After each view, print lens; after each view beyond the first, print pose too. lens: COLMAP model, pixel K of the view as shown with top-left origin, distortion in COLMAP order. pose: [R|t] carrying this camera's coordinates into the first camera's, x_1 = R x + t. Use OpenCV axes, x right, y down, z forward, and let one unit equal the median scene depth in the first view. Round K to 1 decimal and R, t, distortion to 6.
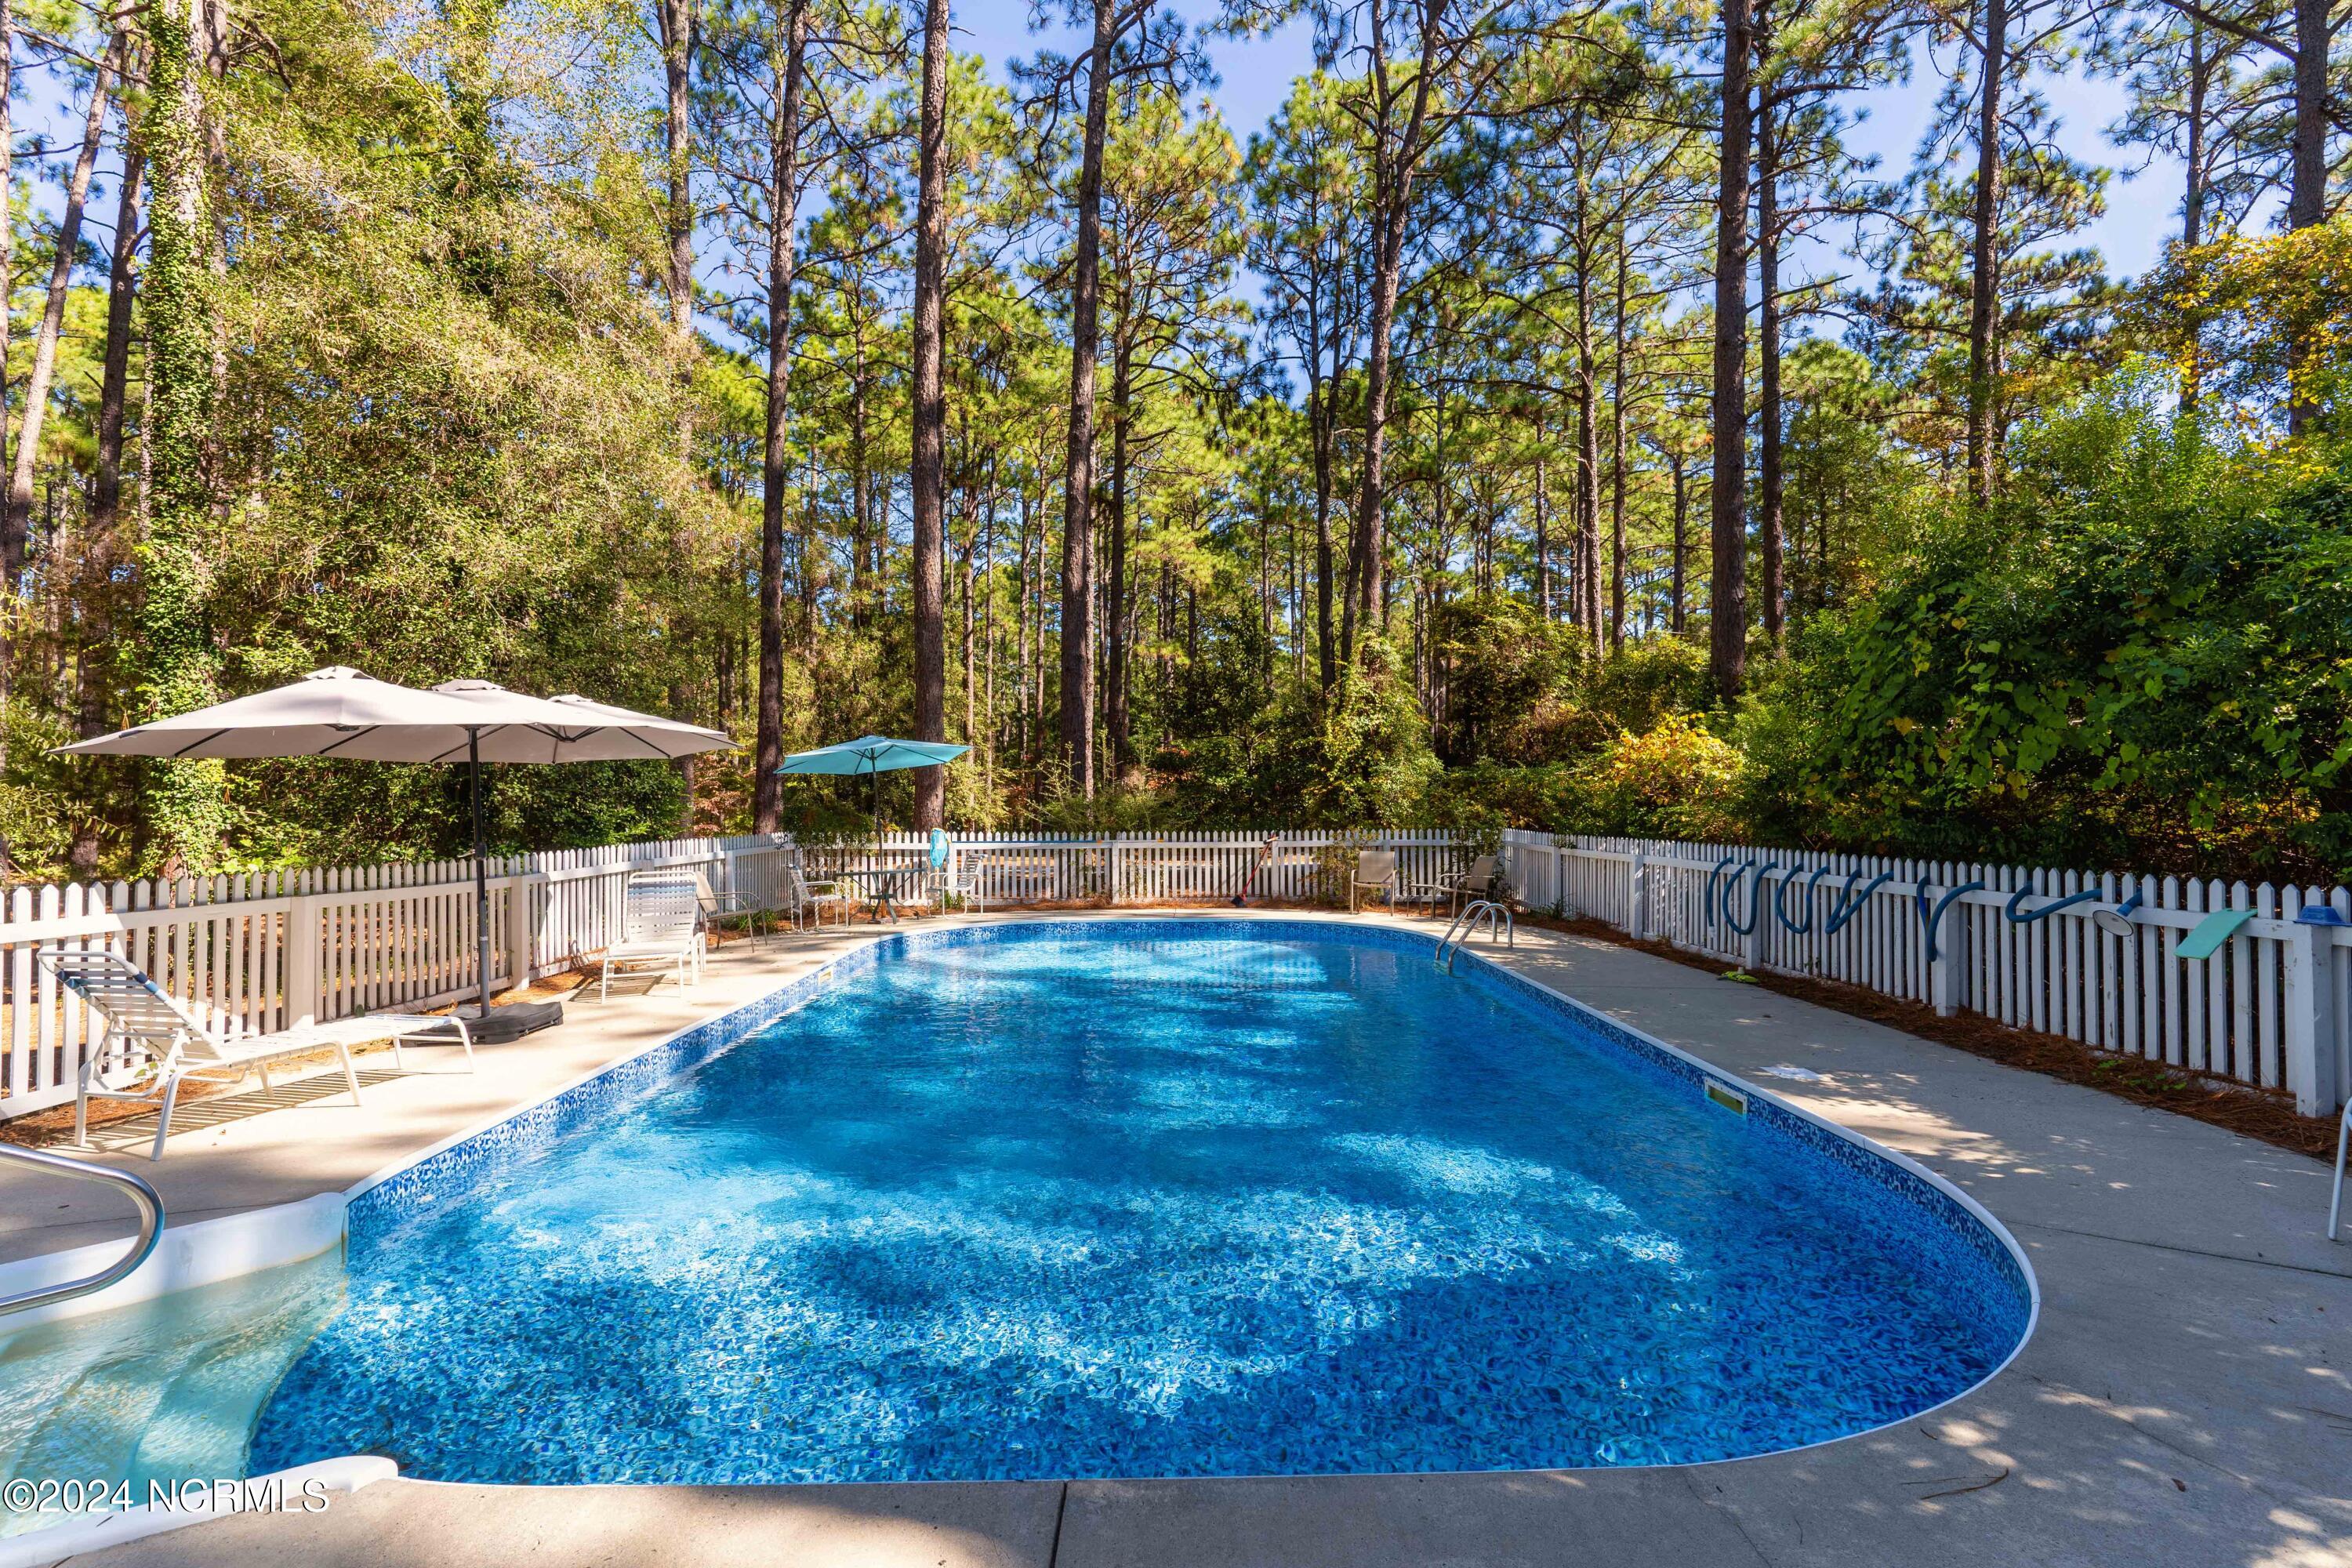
lens RADIAL K [[1145.8, 0, 1172.9], [0, 1145.8, 772.3], [0, 0, 1]] dist [0.009787, -0.001715]
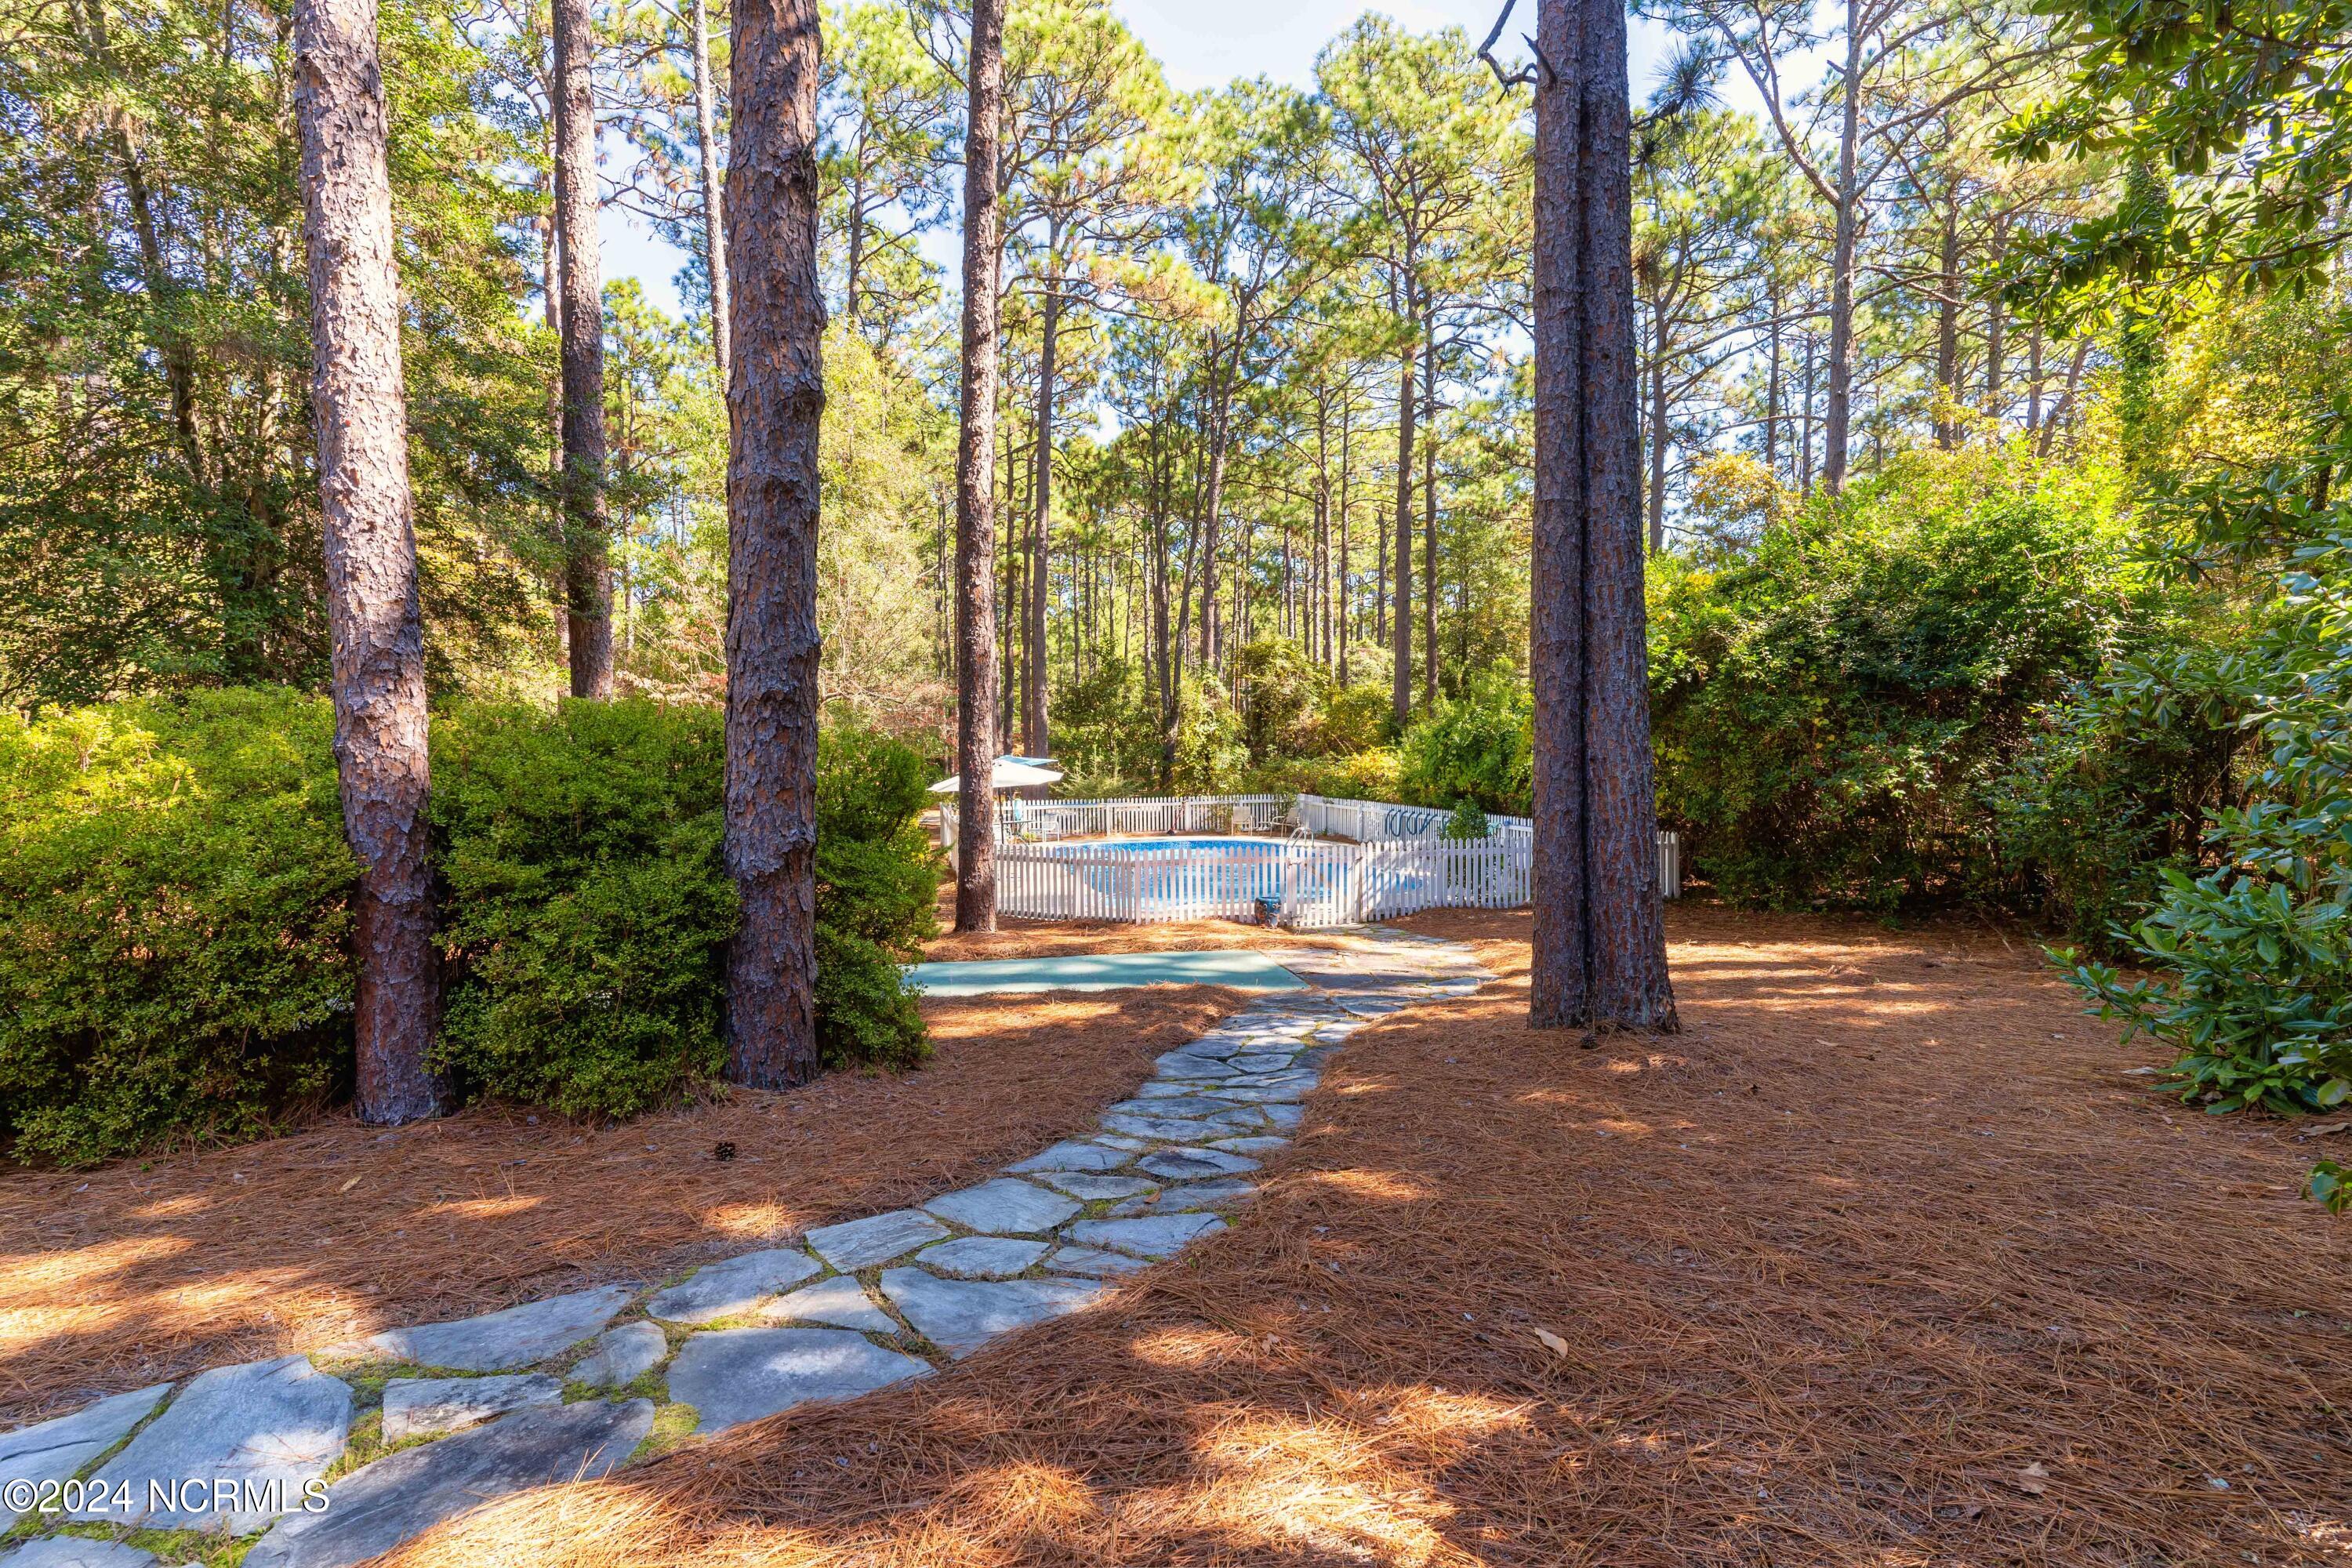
lens RADIAL K [[1145.8, 0, 1178.8], [0, 1145.8, 779.1], [0, 0, 1]] dist [0.009787, -0.001715]
pose [[0.971708, -0.015961, 0.235647, -0.261792], [0.002946, 0.998455, 0.055483, -0.060055], [-0.236168, -0.053219, 0.970254, -0.612970]]
